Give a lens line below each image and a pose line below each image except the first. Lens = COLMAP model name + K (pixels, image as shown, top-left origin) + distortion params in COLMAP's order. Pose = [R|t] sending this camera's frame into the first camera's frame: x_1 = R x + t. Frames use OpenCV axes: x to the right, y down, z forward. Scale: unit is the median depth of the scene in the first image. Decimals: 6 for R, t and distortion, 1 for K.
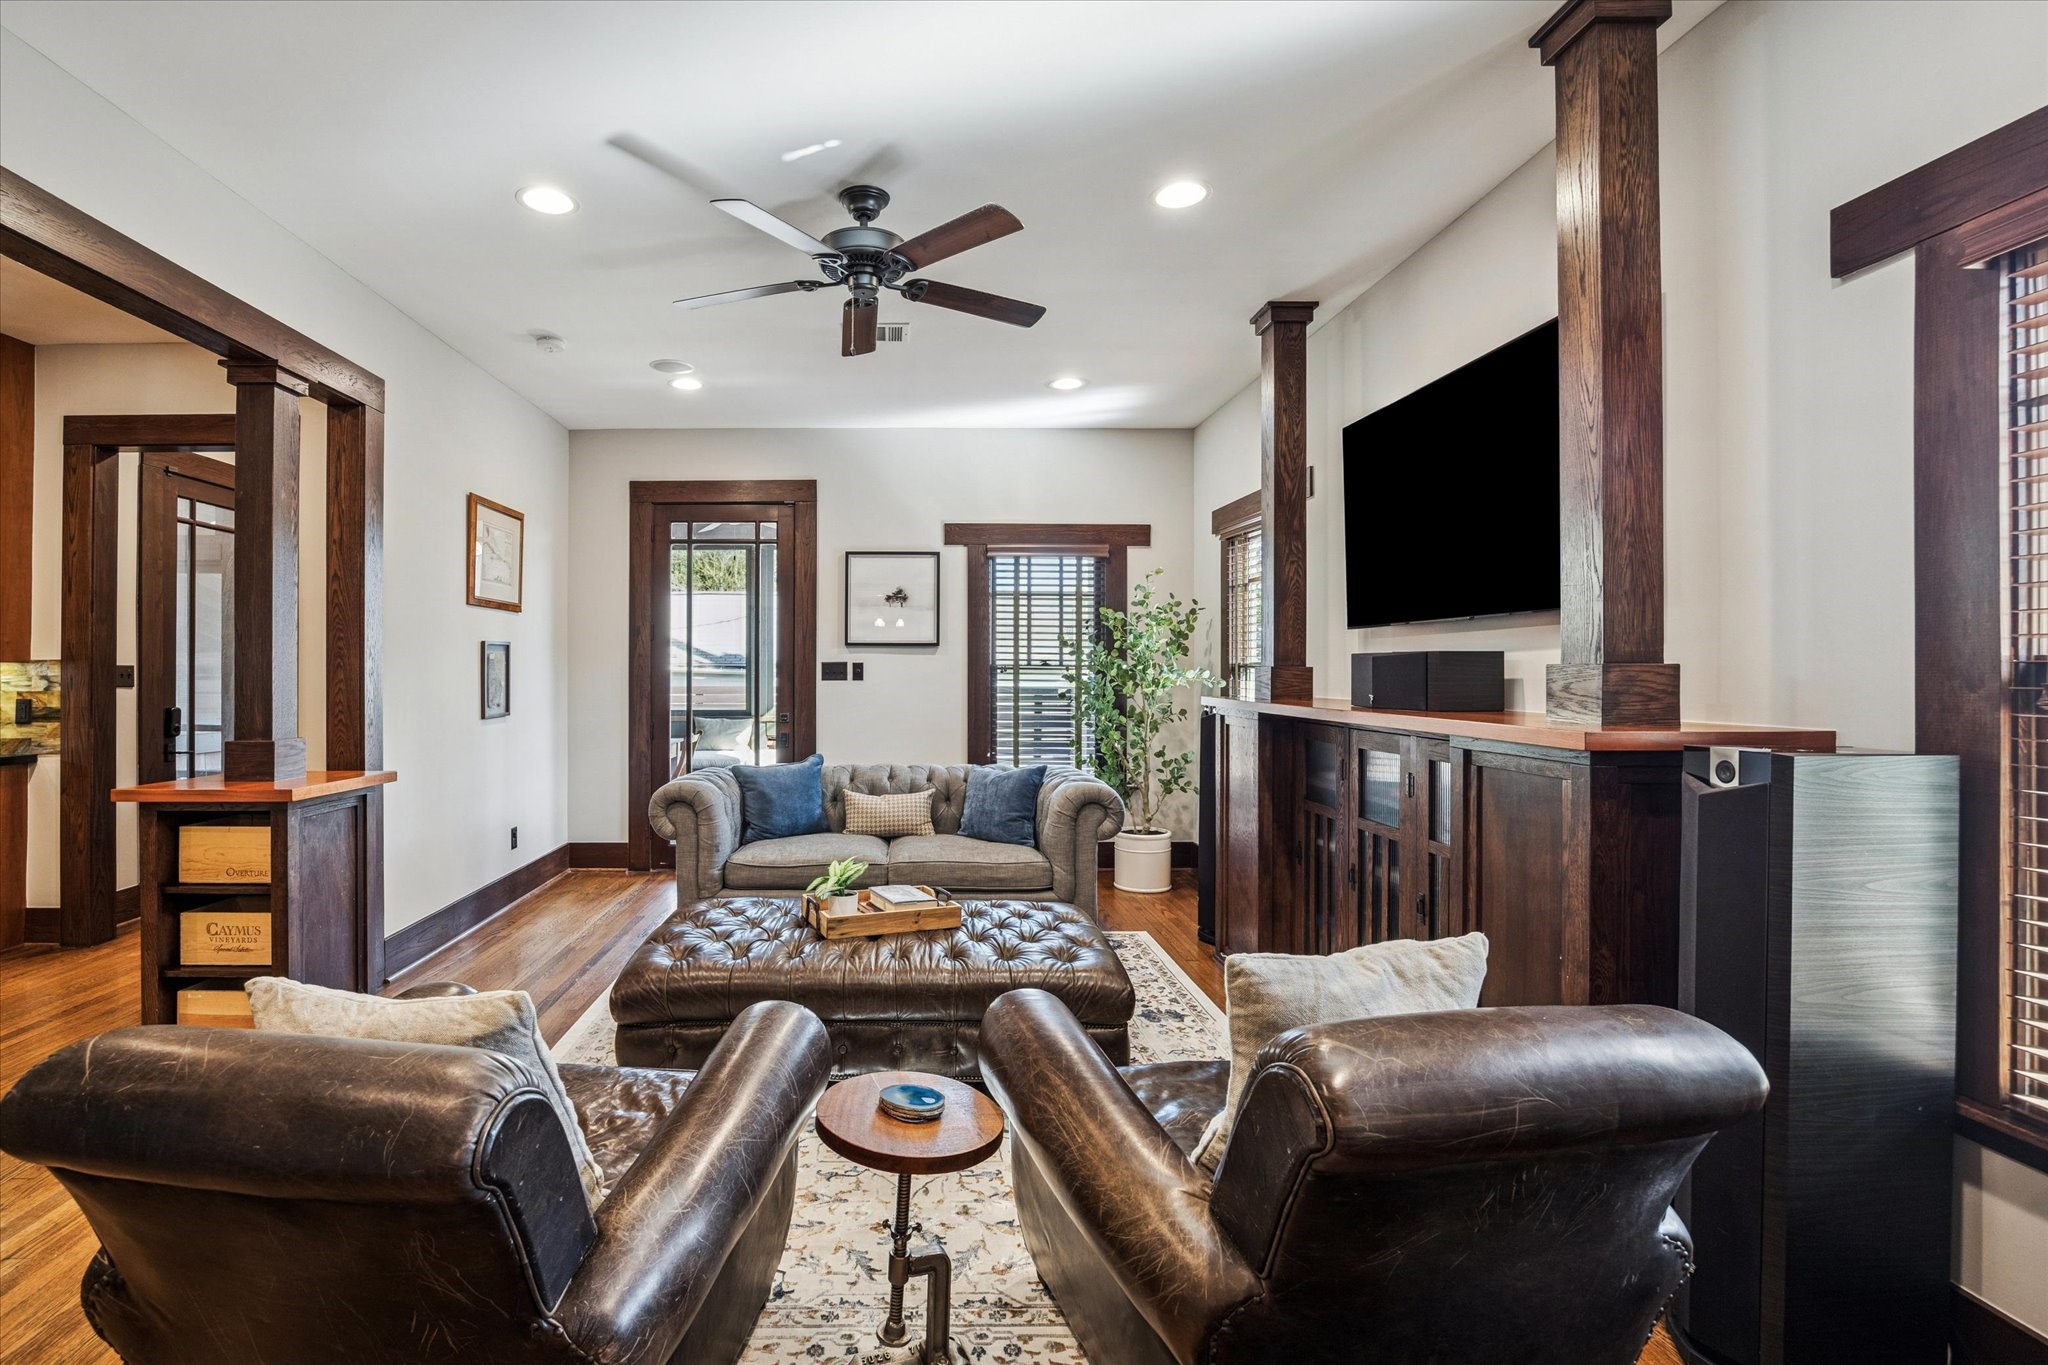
lens RADIAL K [[926.3, 0, 897.2], [0, 926.3, 664.9], [0, 0, 1]] dist [-0.017832, 0.000775]
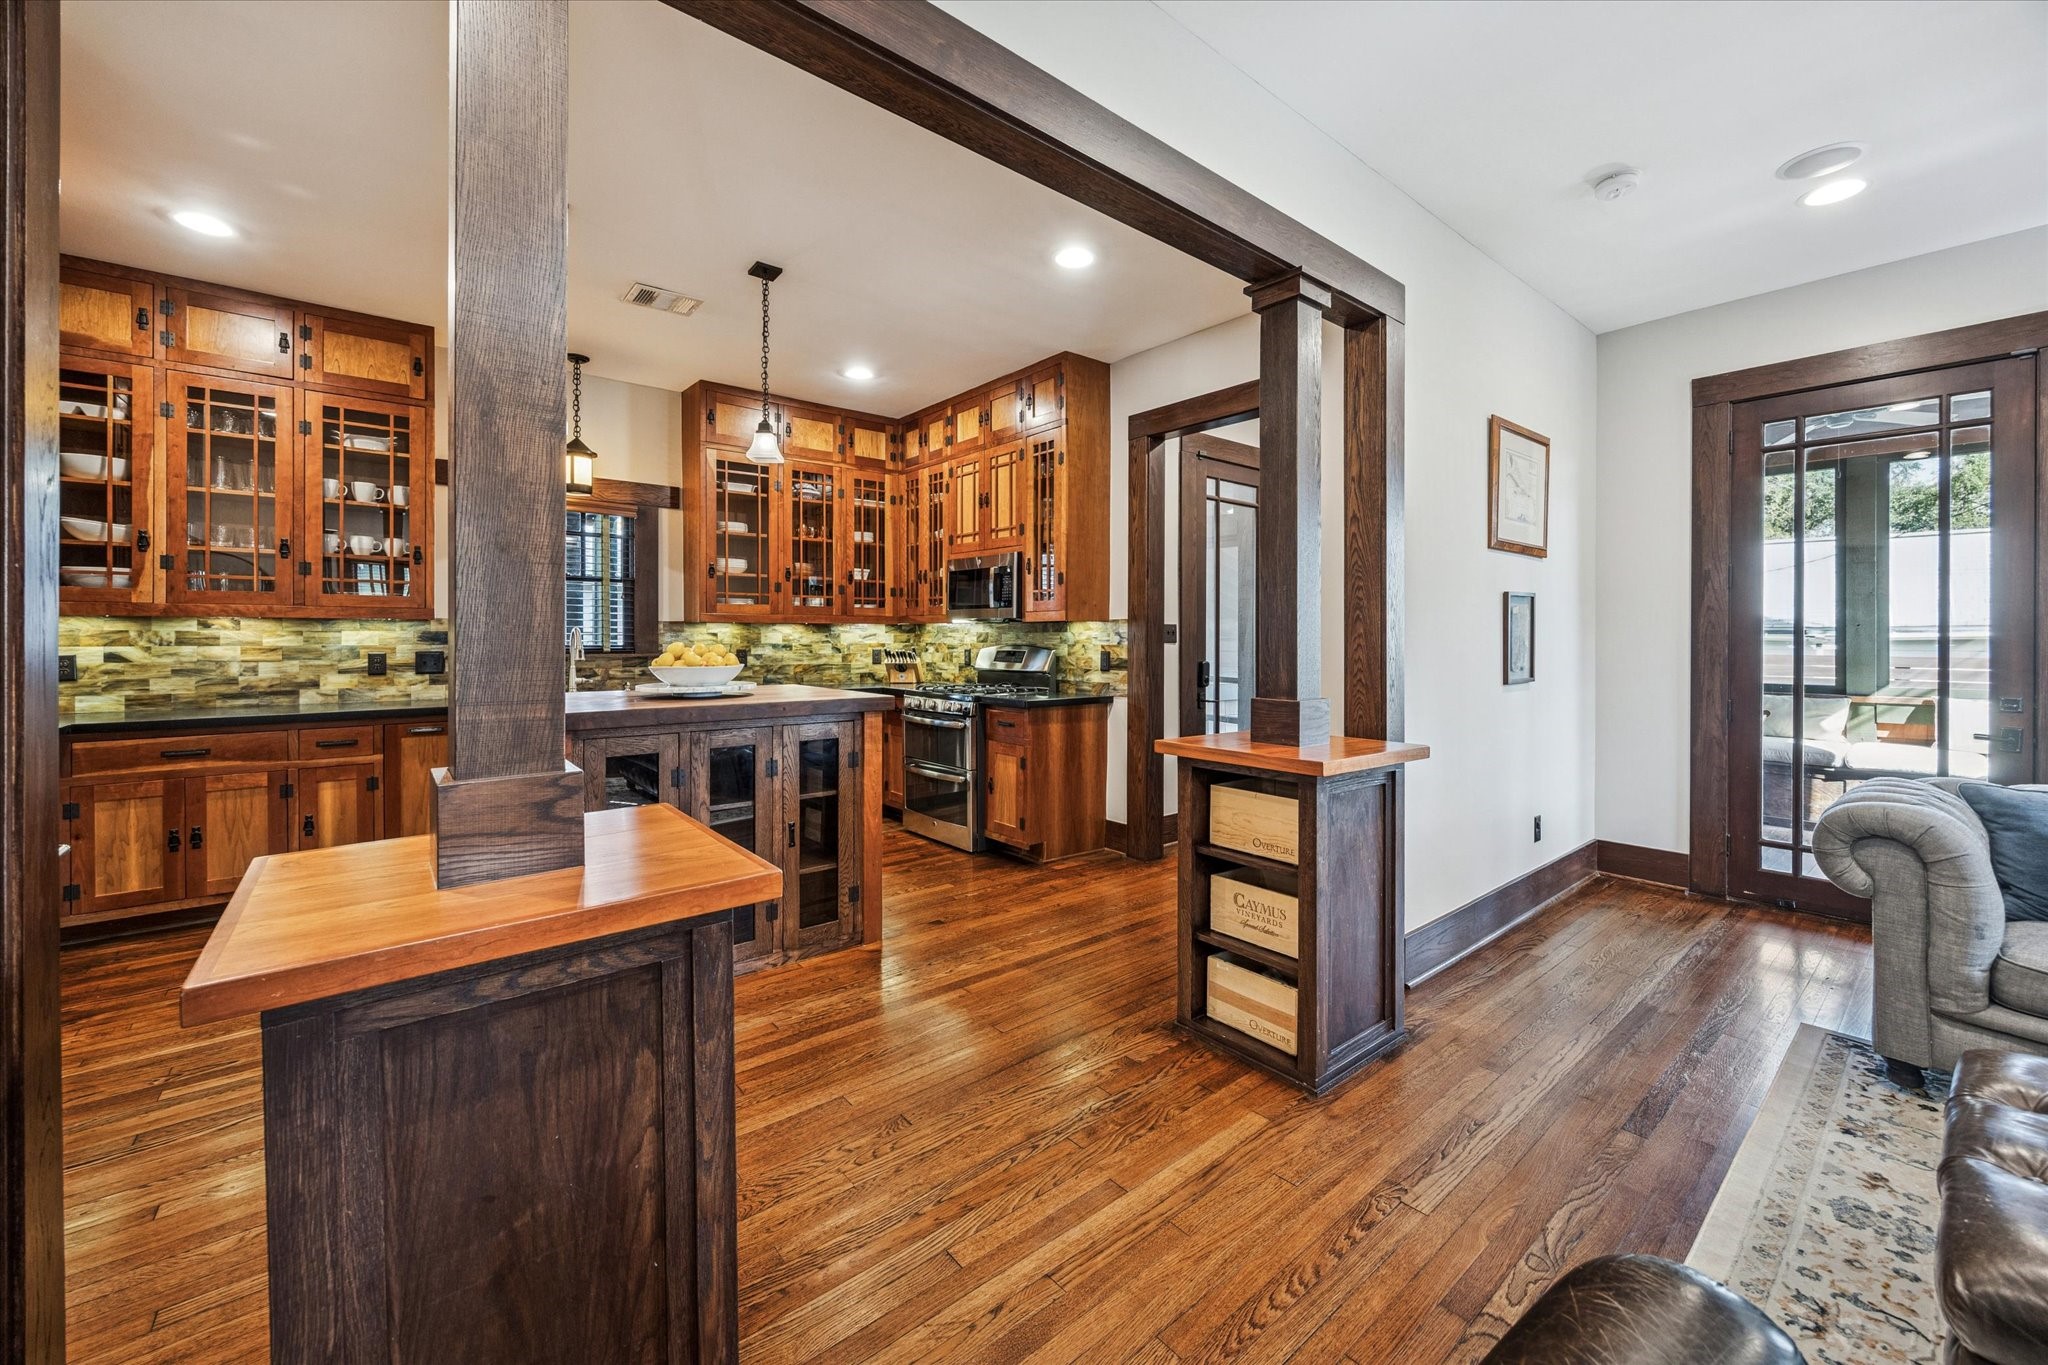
lens RADIAL K [[792.1, 0, 1035.0], [0, 792.1, 636.2], [0, 0, 1]] dist [-0.004989, -0.000827]
pose [[0.639826, 0.002008, -0.768517, -0.189152], [0.001333, 0.999992, 0.003723, 0.012625], [0.768518, -0.003406, 0.639819, 0.234986]]
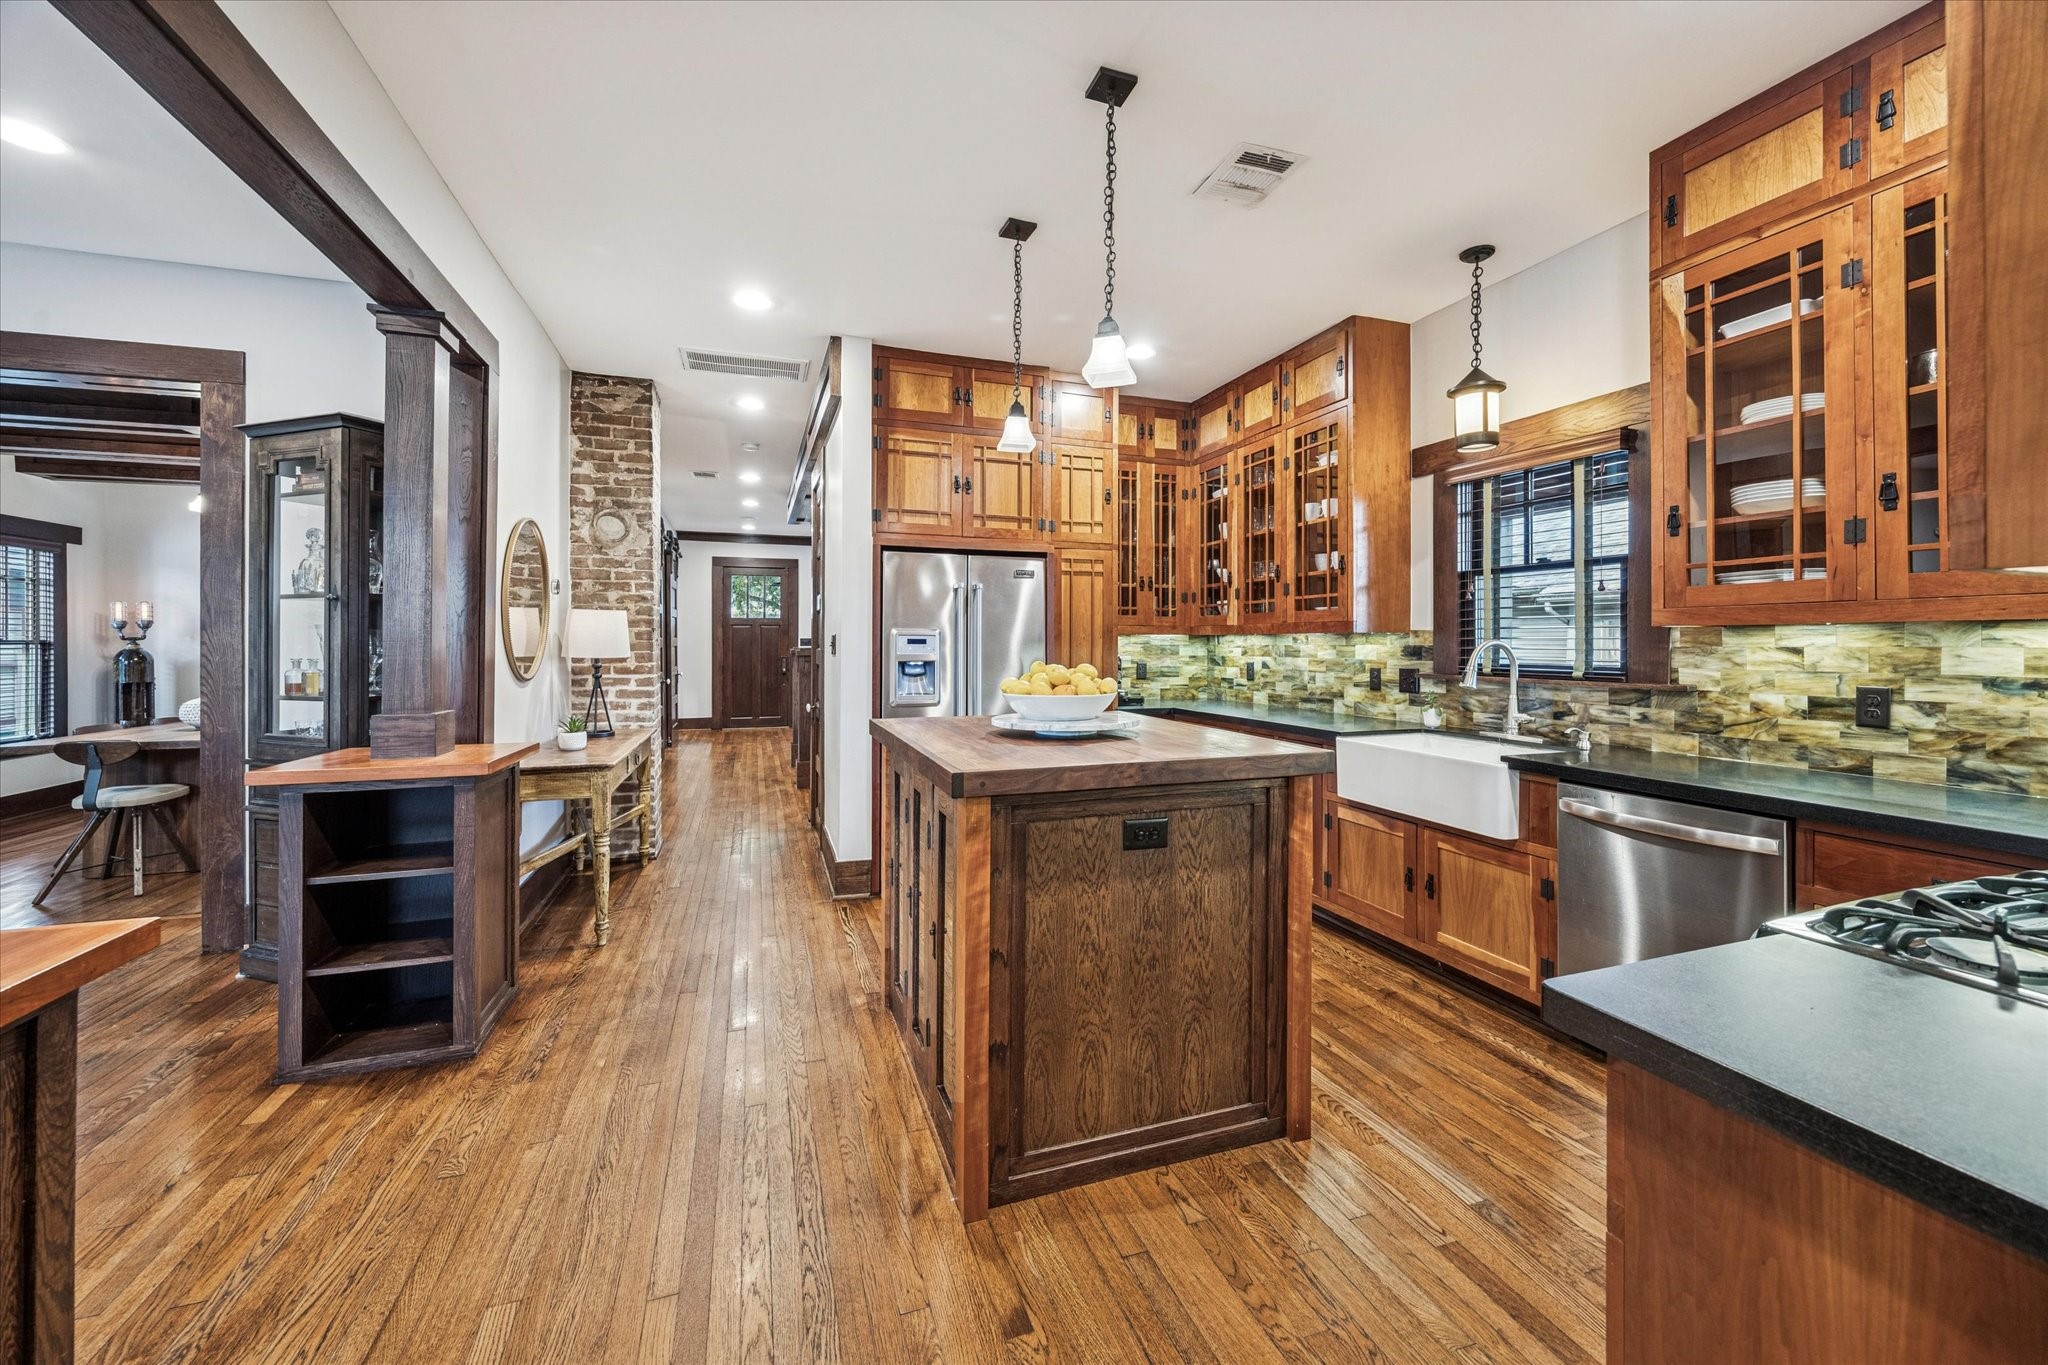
lens RADIAL K [[792.1, 0, 1027.1], [0, 792.1, 641.2], [0, 0, 1]] dist [-0.004989, -0.000827]
pose [[-0.943699, -0.000170, -0.330806, -0.764830], [0.001964, 0.999979, -0.006118, 0.009181], [0.330800, -0.006423, -0.943679, 1.007506]]
